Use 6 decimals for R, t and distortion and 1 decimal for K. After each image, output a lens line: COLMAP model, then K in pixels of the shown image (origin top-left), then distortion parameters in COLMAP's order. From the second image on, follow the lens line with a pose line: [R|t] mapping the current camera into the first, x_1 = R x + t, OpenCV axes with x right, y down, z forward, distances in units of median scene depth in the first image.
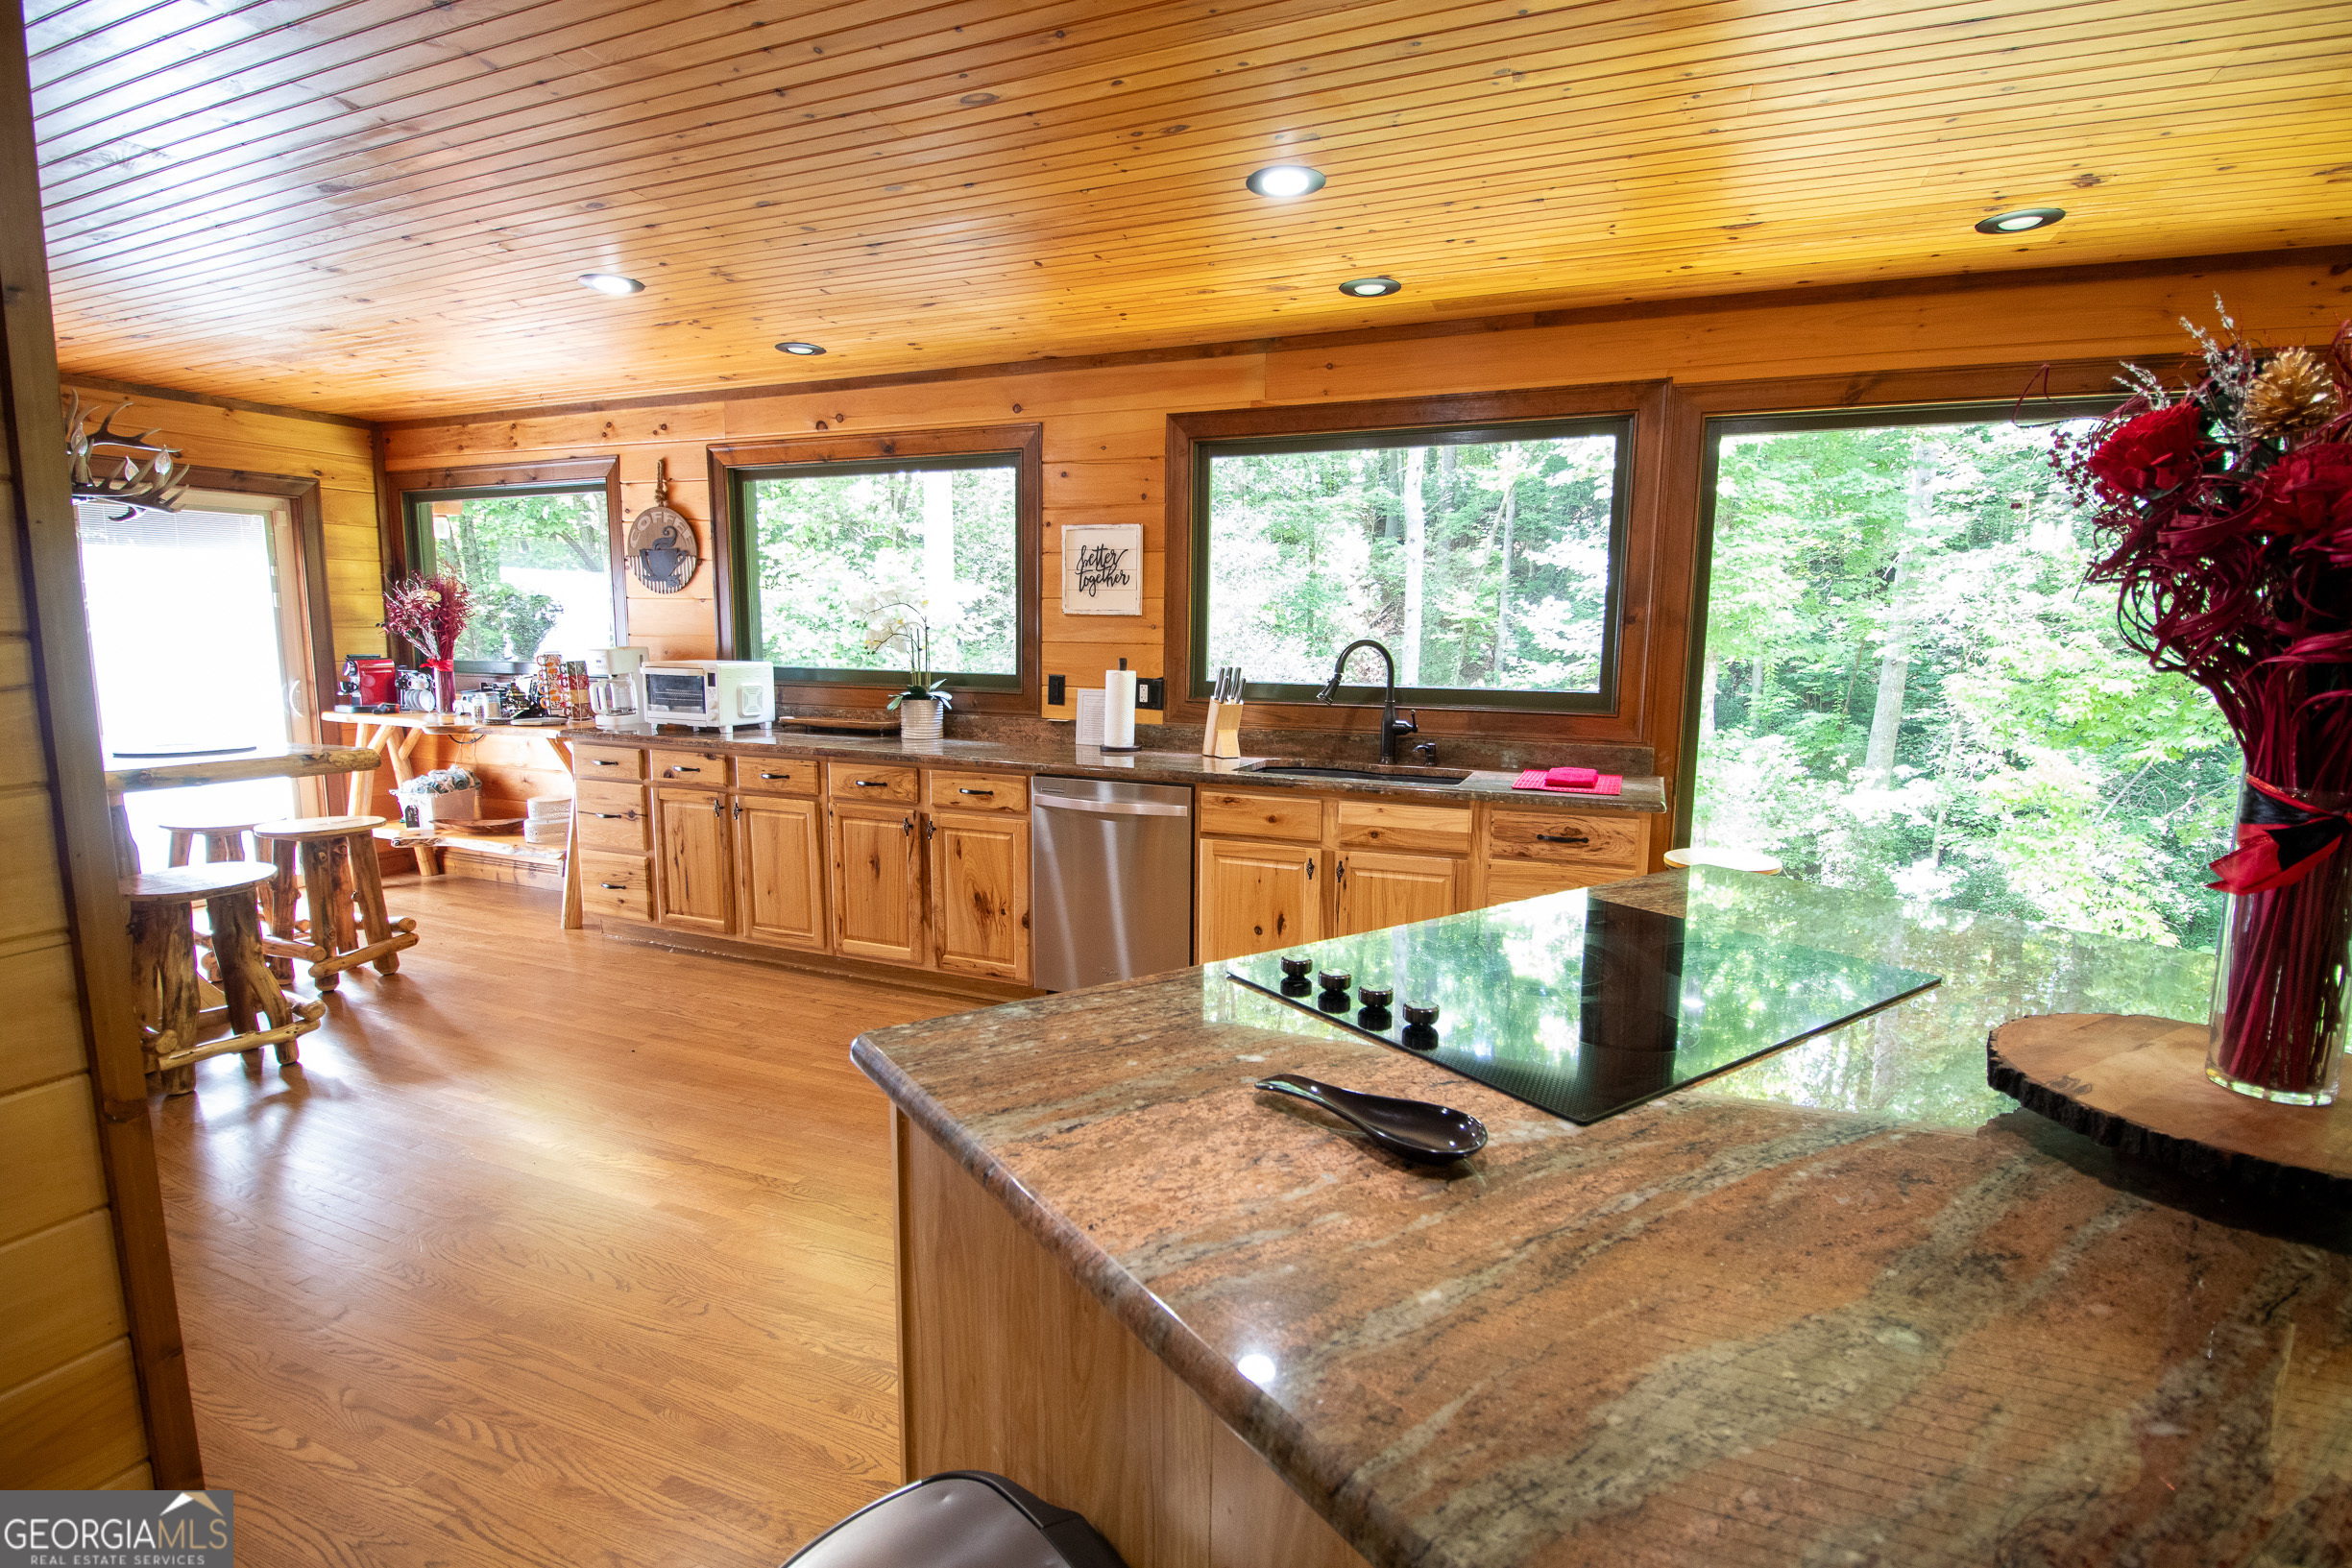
lens RADIAL K [[1093.8, 0, 1183.9], [0, 1093.8, 790.5], [0, 0, 1]] dist [-0.016461, -0.003672]
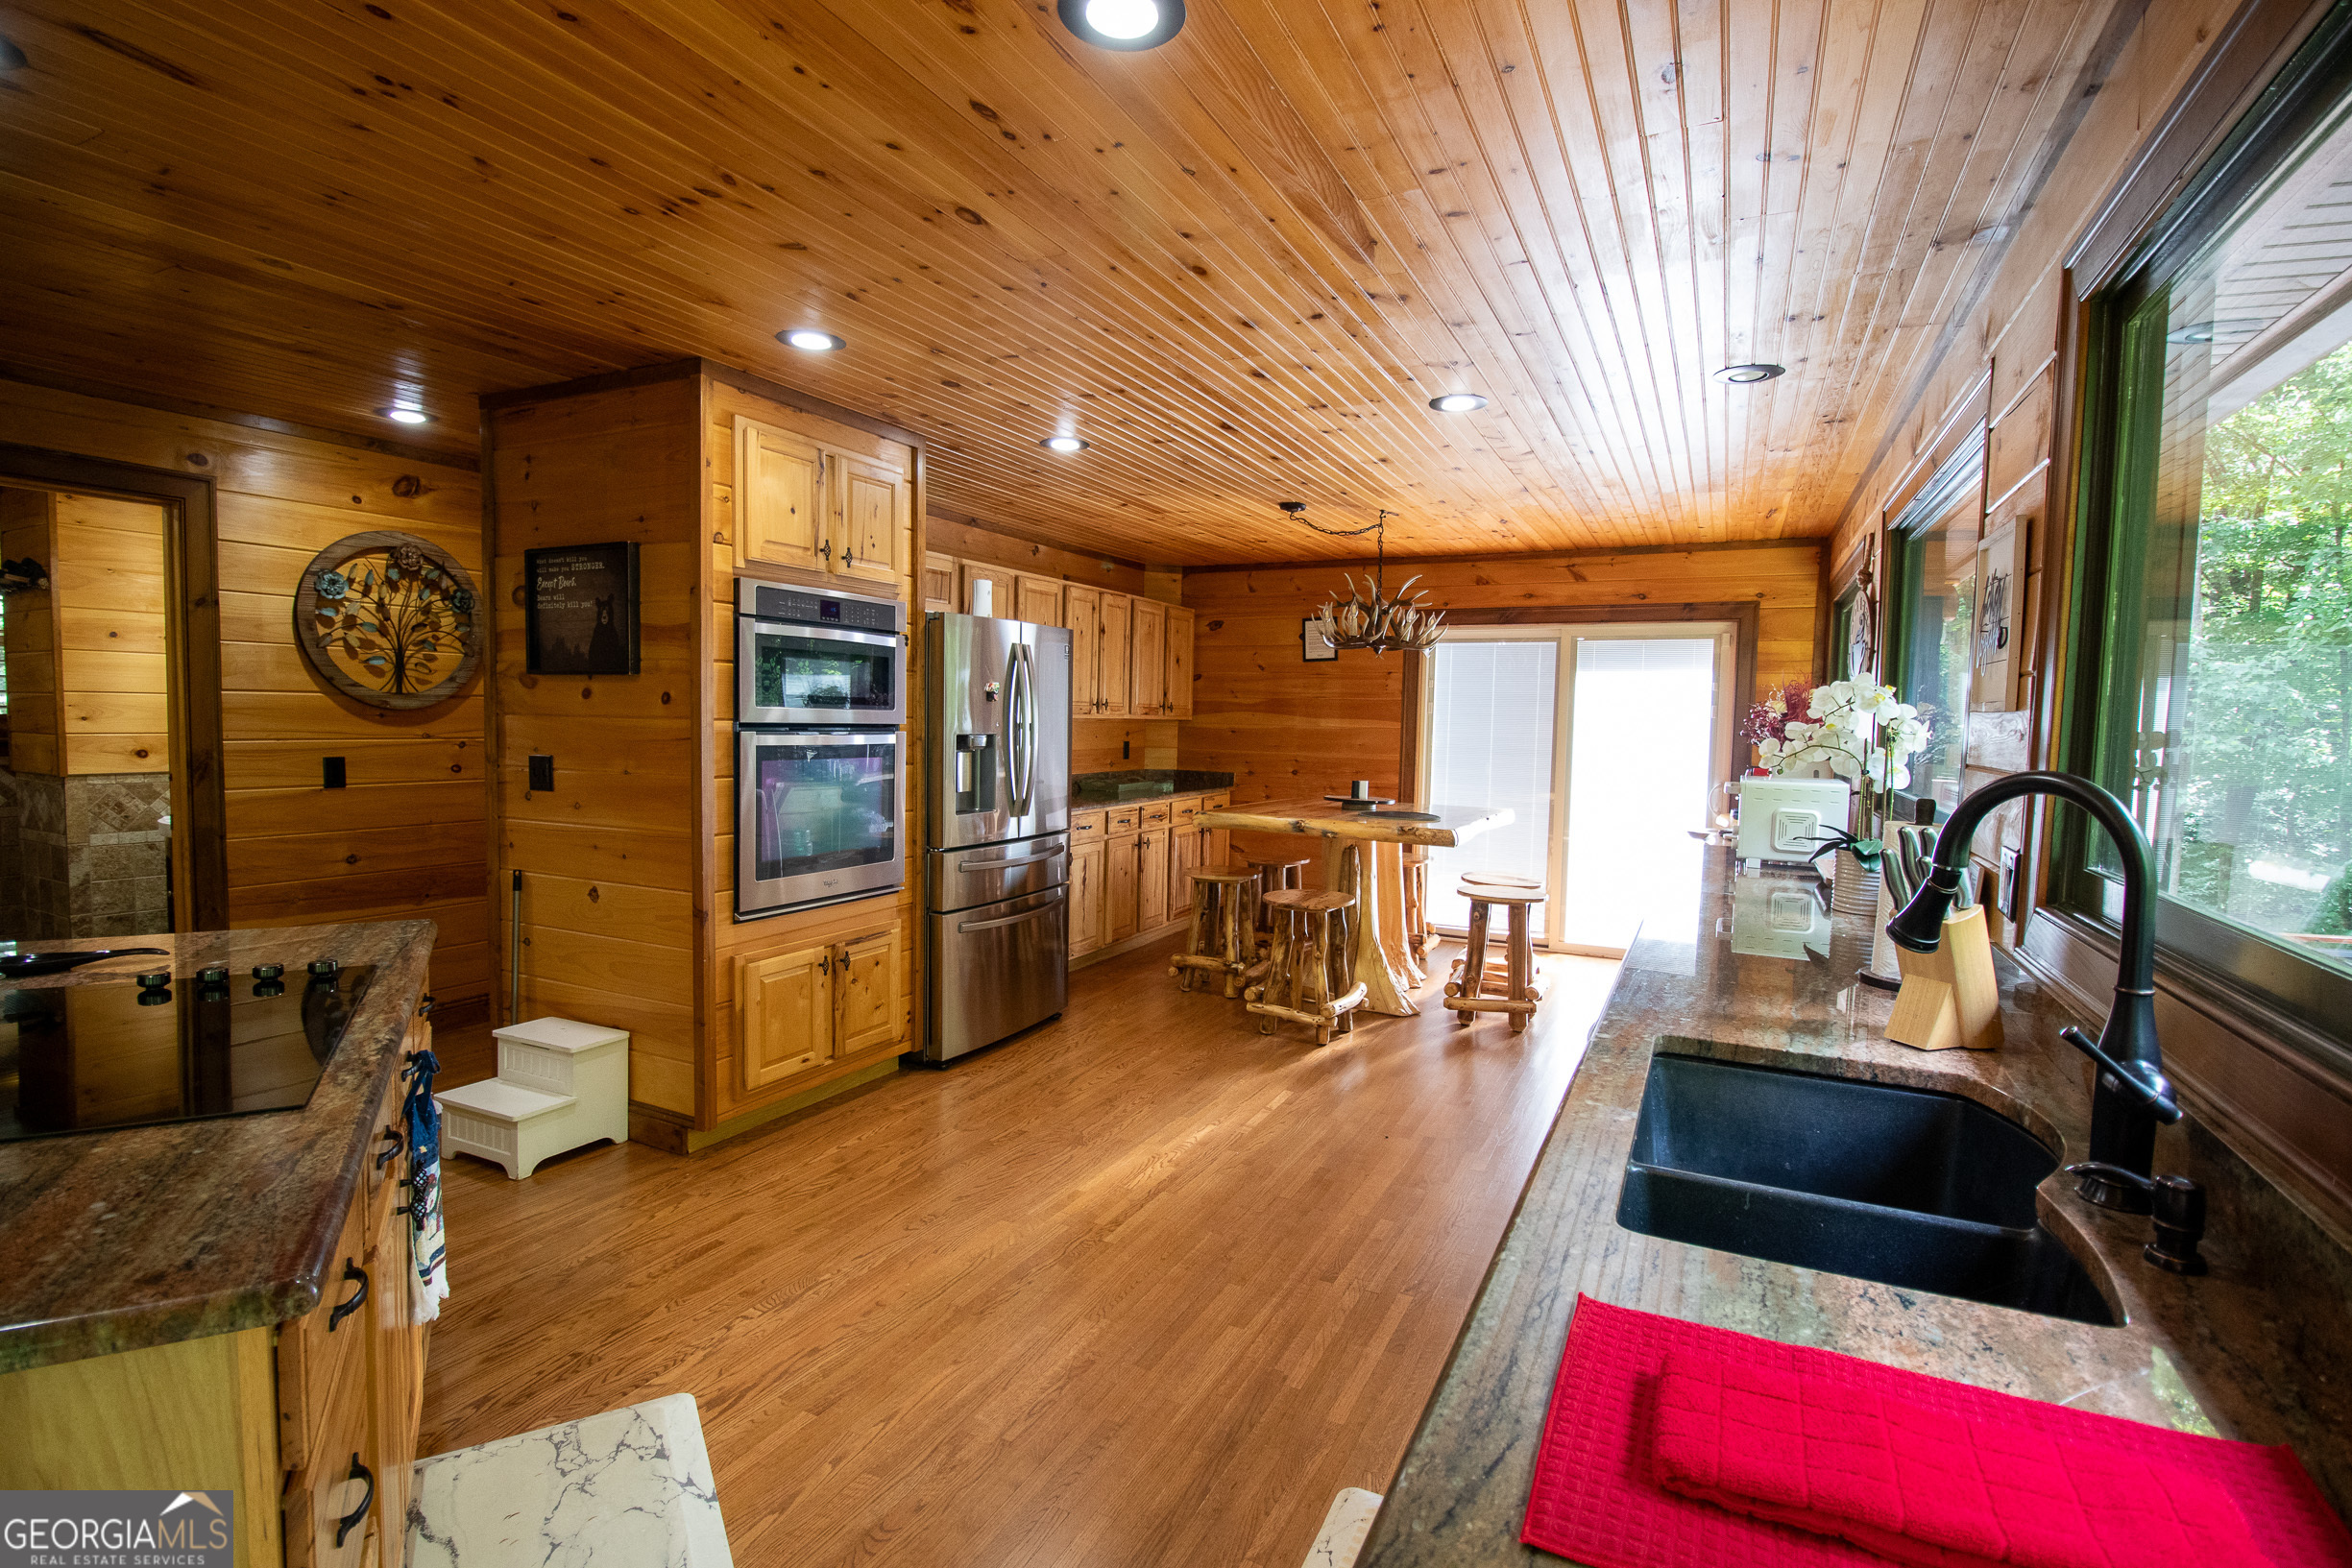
lens RADIAL K [[1093.8, 0, 1180.4], [0, 1093.8, 780.6], [0, 0, 1]] dist [-0.016461, -0.003672]
pose [[-0.067510, 0.045171, -0.996696, 0.342553], [-0.165352, 0.984653, 0.055825, -0.077580], [0.983921, 0.168574, -0.059005, 0.536879]]
